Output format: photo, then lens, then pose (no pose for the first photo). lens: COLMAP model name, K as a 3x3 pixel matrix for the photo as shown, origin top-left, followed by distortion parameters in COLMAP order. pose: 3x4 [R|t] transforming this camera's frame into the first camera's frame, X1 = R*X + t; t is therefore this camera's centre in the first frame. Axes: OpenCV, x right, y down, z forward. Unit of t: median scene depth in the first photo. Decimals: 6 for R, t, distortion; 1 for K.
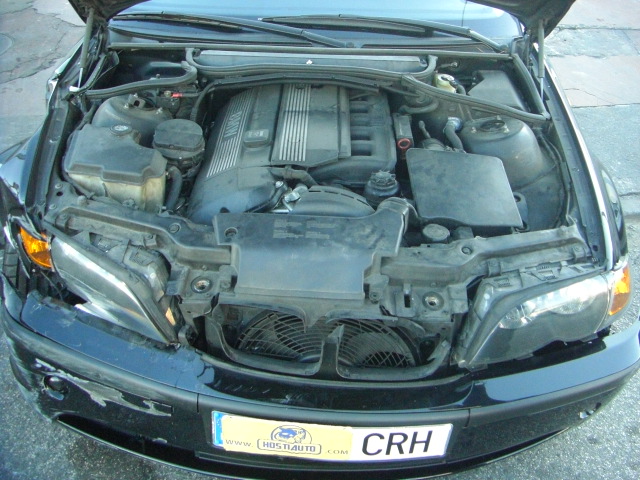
lens RADIAL K [[720.2, 0, 362.2], [0, 720.2, 196.2], [0, 0, 1]] dist [-0.181134, 0.124725]
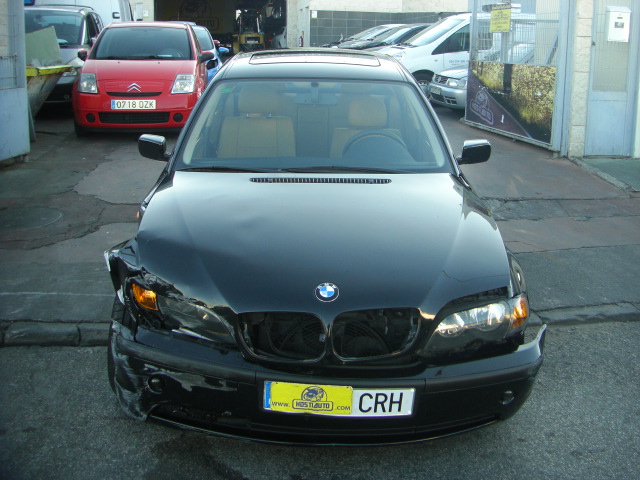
lens RADIAL K [[720.2, 0, 362.2], [0, 720.2, 196.2], [0, 0, 1]] dist [-0.181134, 0.124725]
pose [[0.999105, -0.024495, 0.034482, -0.034277], [0.033417, 0.956889, -0.288525, 0.350368], [-0.025928, 0.289420, 0.956851, -0.624588]]
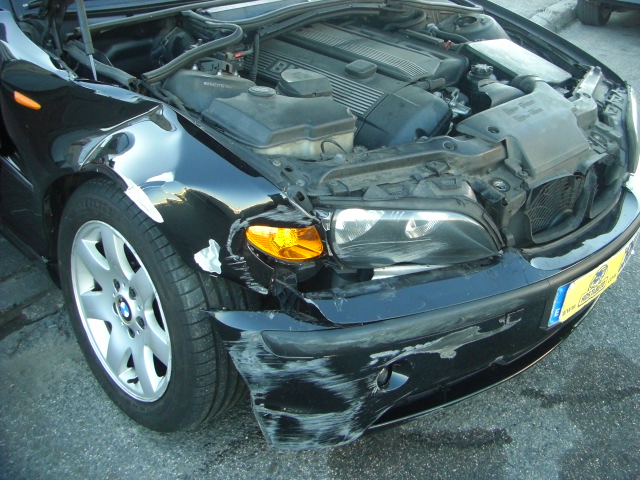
lens RADIAL K [[720.2, 0, 362.2], [0, 720.2, 196.2], [0, 0, 1]] dist [-0.181134, 0.124725]
pose [[0.693501, -0.346138, 0.631858, -0.968419], [0.339325, 0.930587, 0.137355, -0.063971], [-0.635543, 0.119149, 0.762816, 0.336384]]
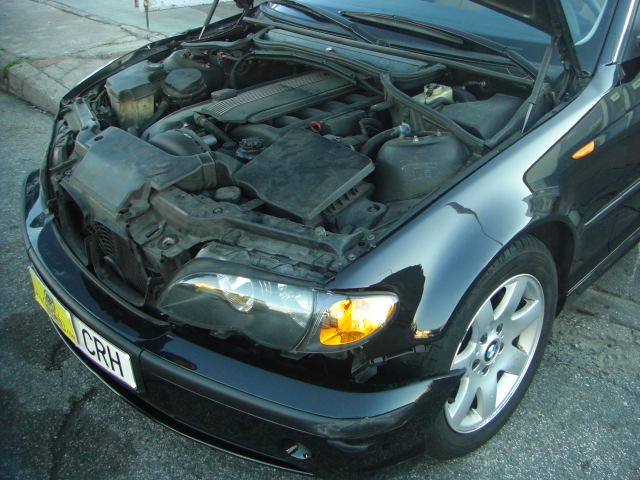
lens RADIAL K [[720.2, 0, 362.2], [0, 720.2, 196.2], [0, 0, 1]] dist [-0.181134, 0.124725]
pose [[0.708297, 0.263955, -0.654708, 0.939746], [-0.328209, 0.944258, 0.025617, -0.035376], [0.624975, 0.196737, 0.755447, 0.372361]]
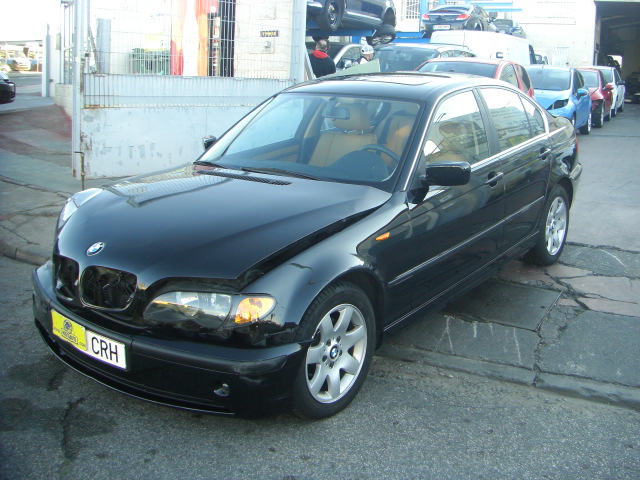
lens RADIAL K [[720.2, 0, 362.2], [0, 720.2, 196.2], [0, 0, 1]] dist [-0.181134, 0.124725]
pose [[0.805405, 0.083042, -0.586879, 1.573780], [-0.287521, 0.920580, -0.264319, 0.260621], [0.518319, 0.381624, 0.765316, -0.199807]]
